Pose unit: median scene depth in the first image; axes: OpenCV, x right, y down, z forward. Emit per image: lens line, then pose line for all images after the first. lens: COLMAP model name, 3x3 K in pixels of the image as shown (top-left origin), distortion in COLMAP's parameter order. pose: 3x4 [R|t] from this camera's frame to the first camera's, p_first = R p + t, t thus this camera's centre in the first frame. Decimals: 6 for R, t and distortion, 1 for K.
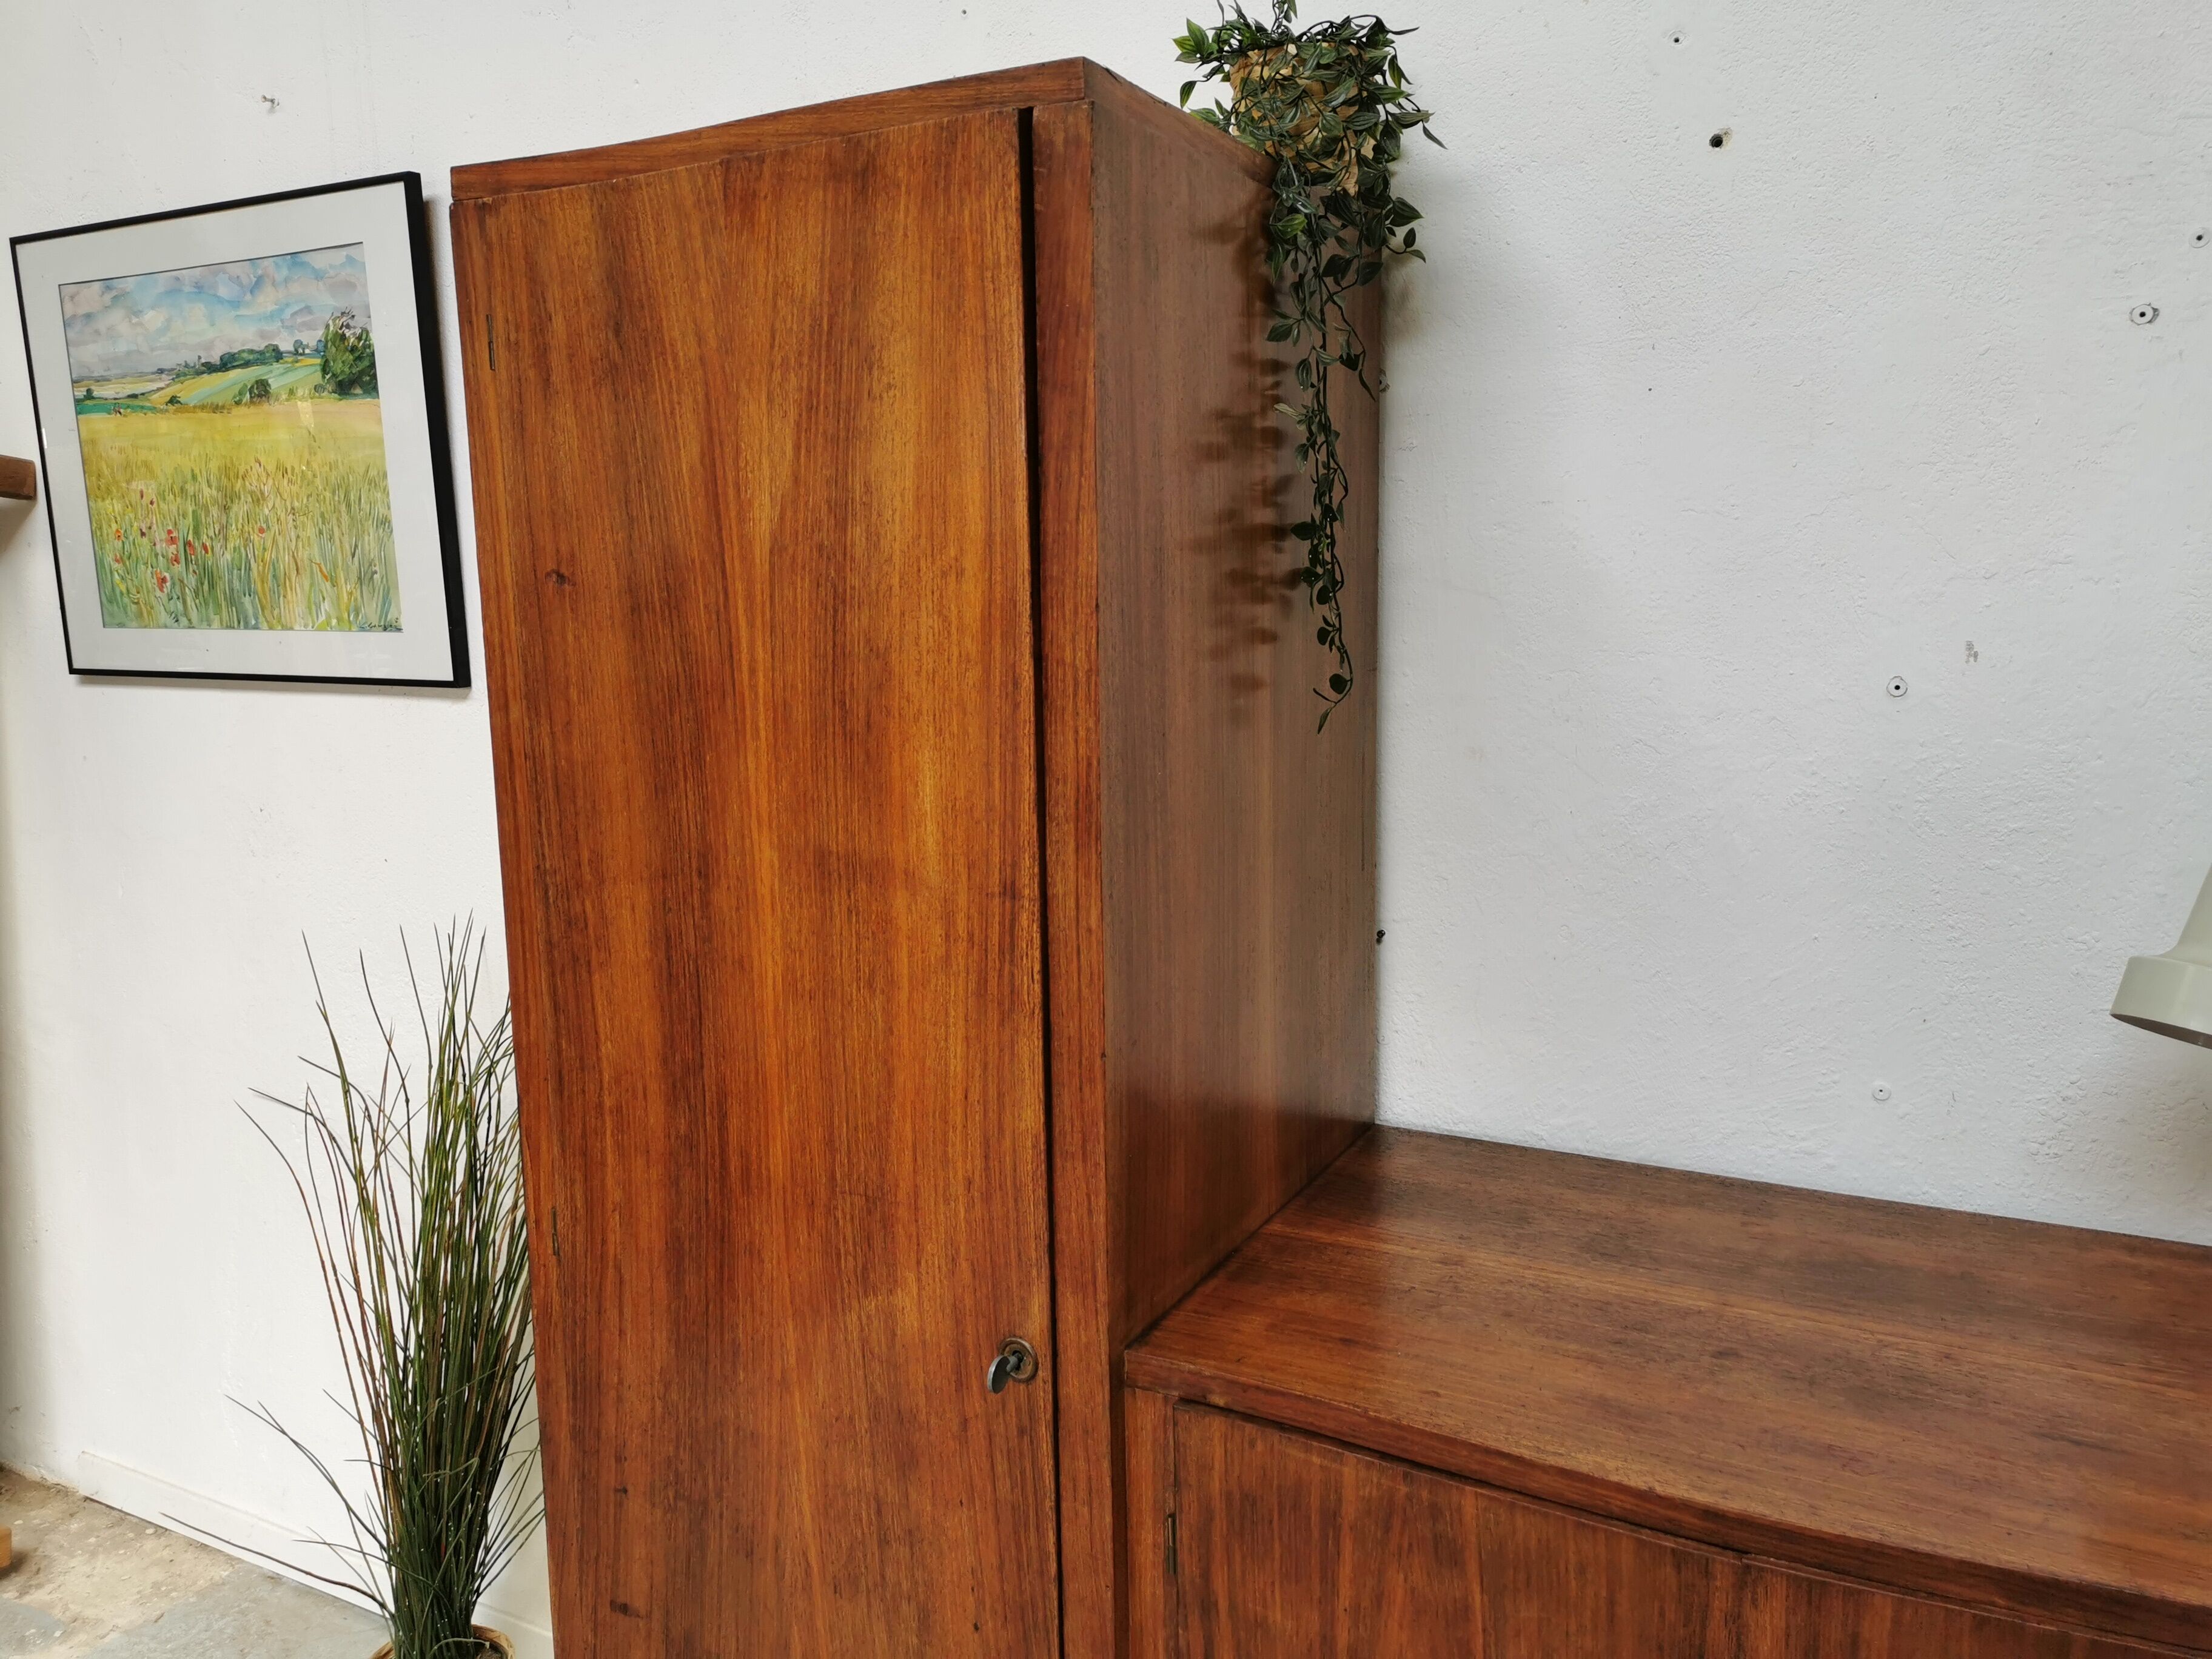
lens RADIAL K [[1699.7, 0, 1105.7], [0, 1699.7, 830.0], [0, 0, 1]] dist [0.055465, -0.050396]
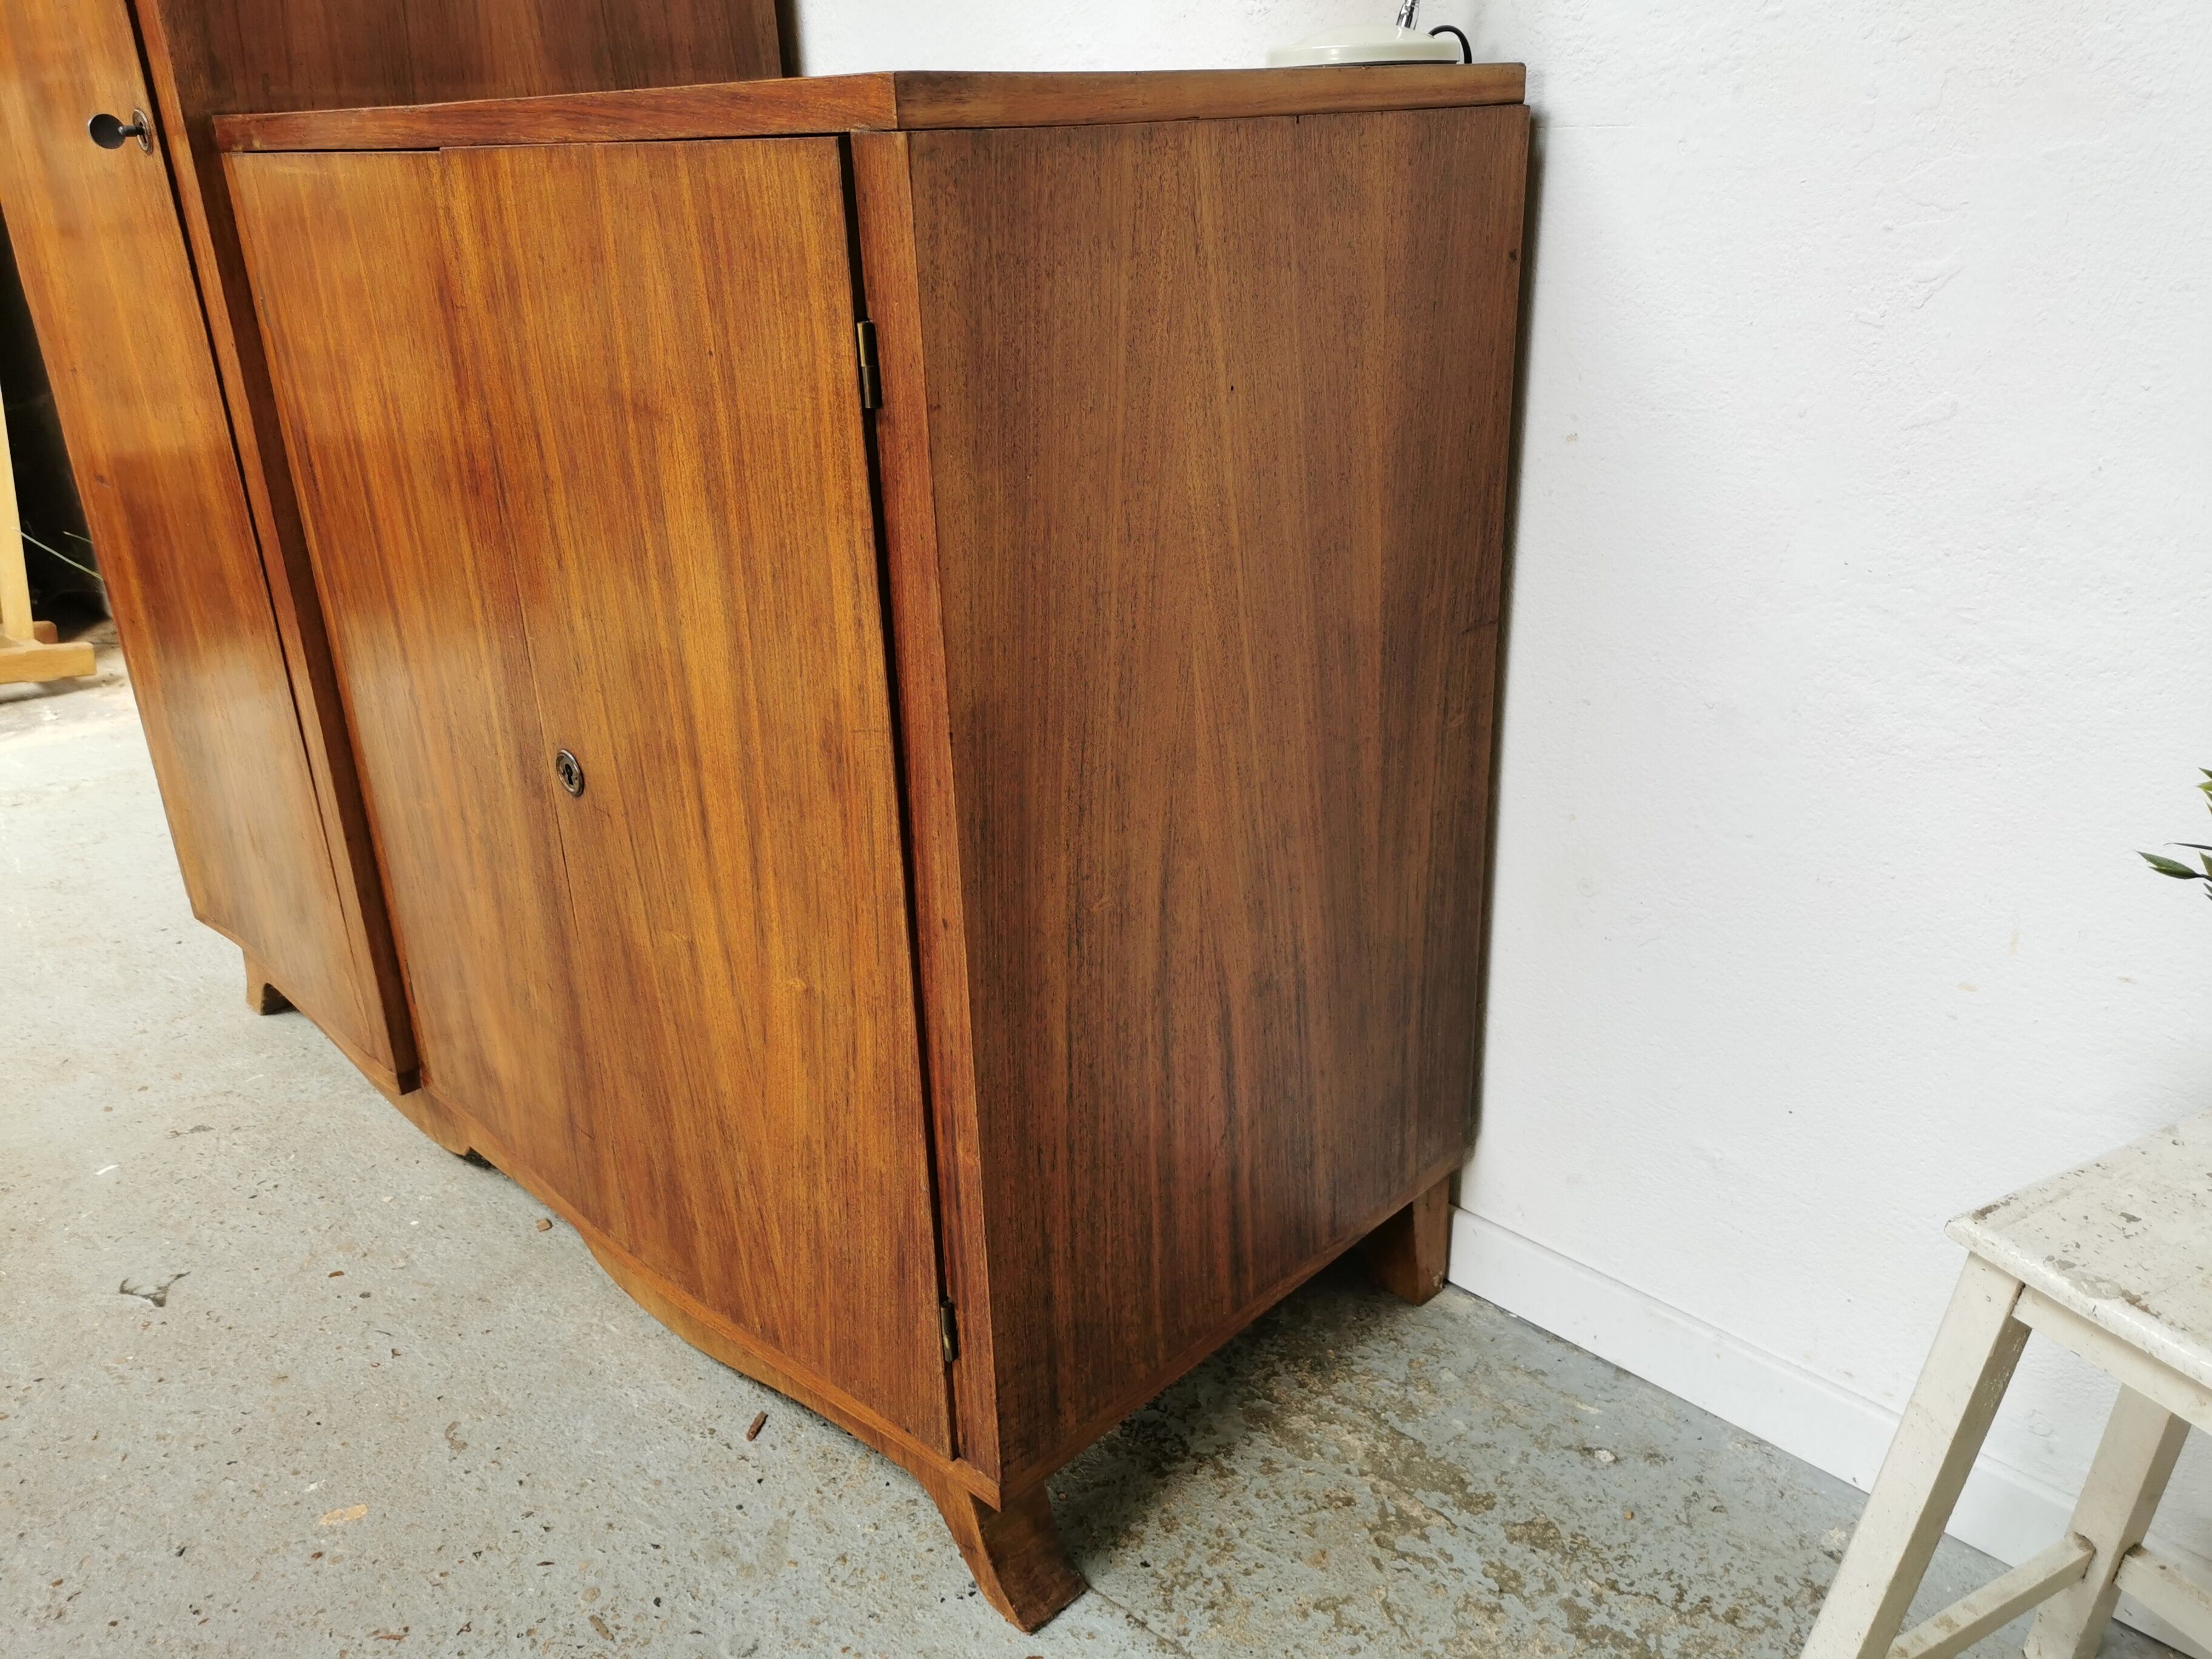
lens RADIAL K [[1699.7, 0, 1111.2], [0, 1699.7, 833.7], [0, 0, 1]] dist [0.055465, -0.050396]
pose [[0.962960, 0.091315, -0.253712, 0.837097], [-0.025241, 0.967307, 0.252347, 0.432146], [0.268461, -0.236596, 0.933783, 0.018557]]
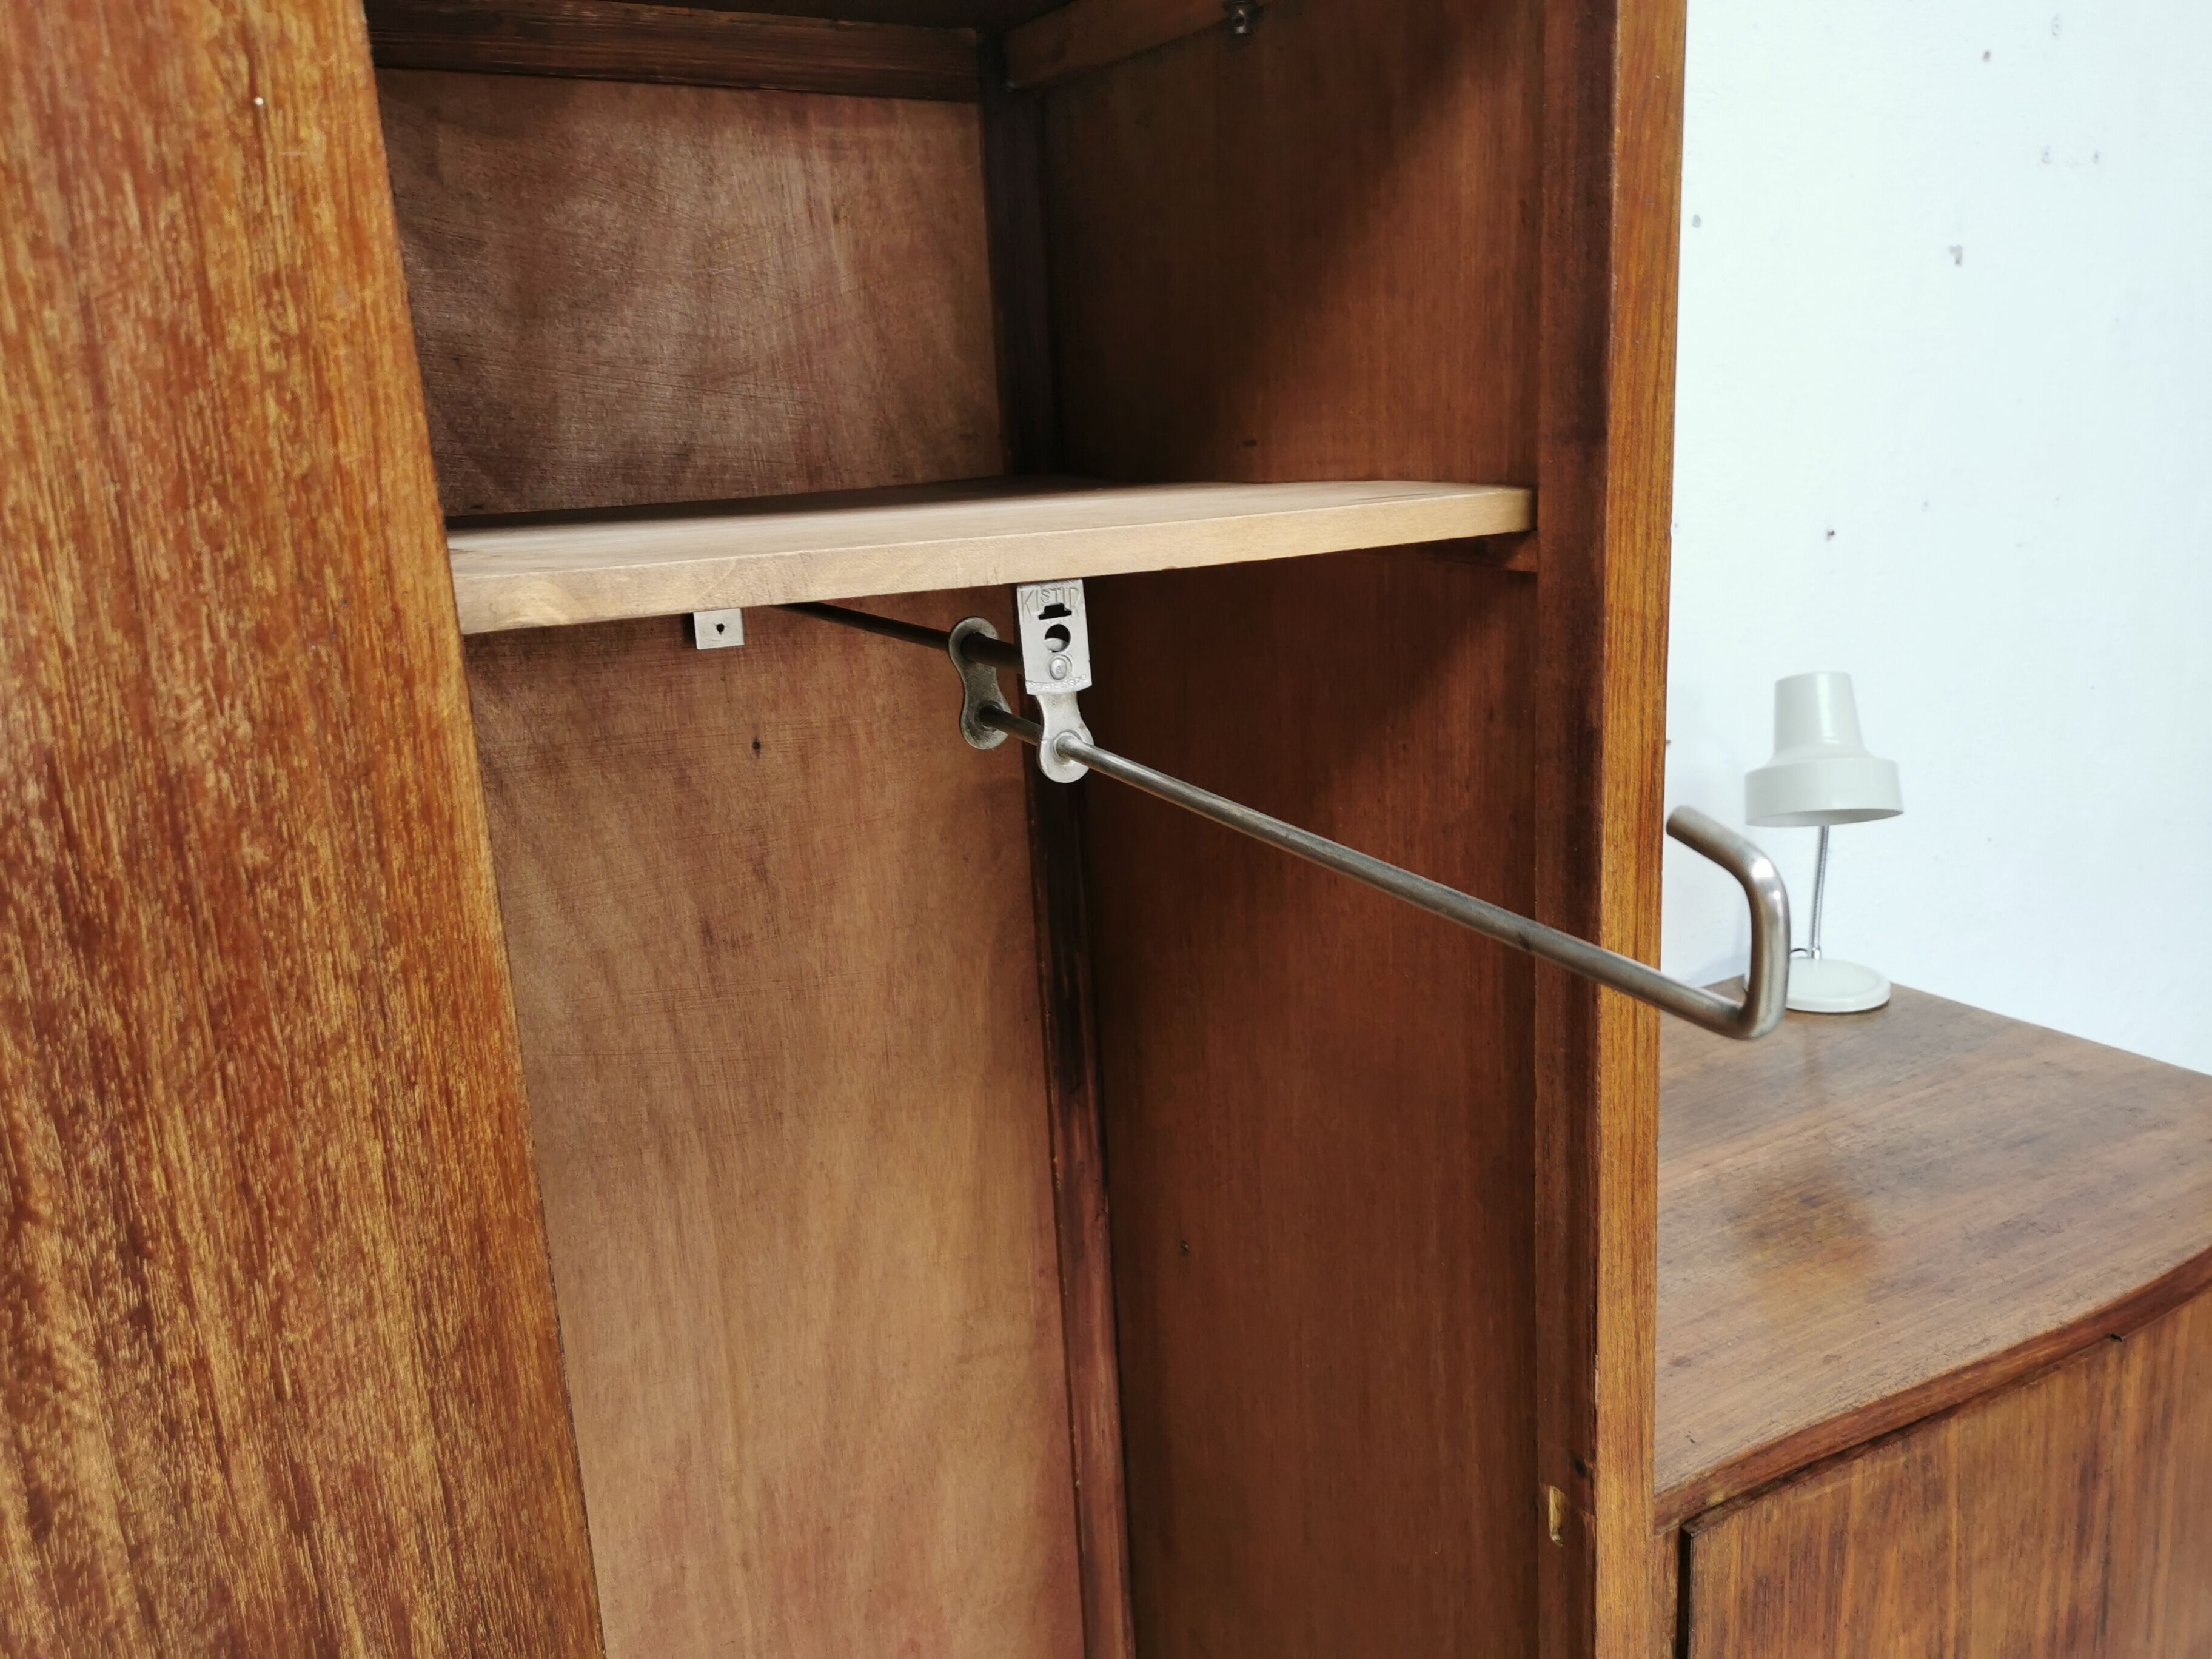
lens RADIAL K [[1699.7, 0, 1105.9], [0, 1699.7, 826.8], [0, 0, 1]] dist [0.055465, -0.050396]
pose [[0.524608, -0.214090, 0.823986, -0.638912], [0.176206, 0.974212, 0.140936, -0.131883], [-0.832909, 0.071255, 0.548803, 0.711547]]
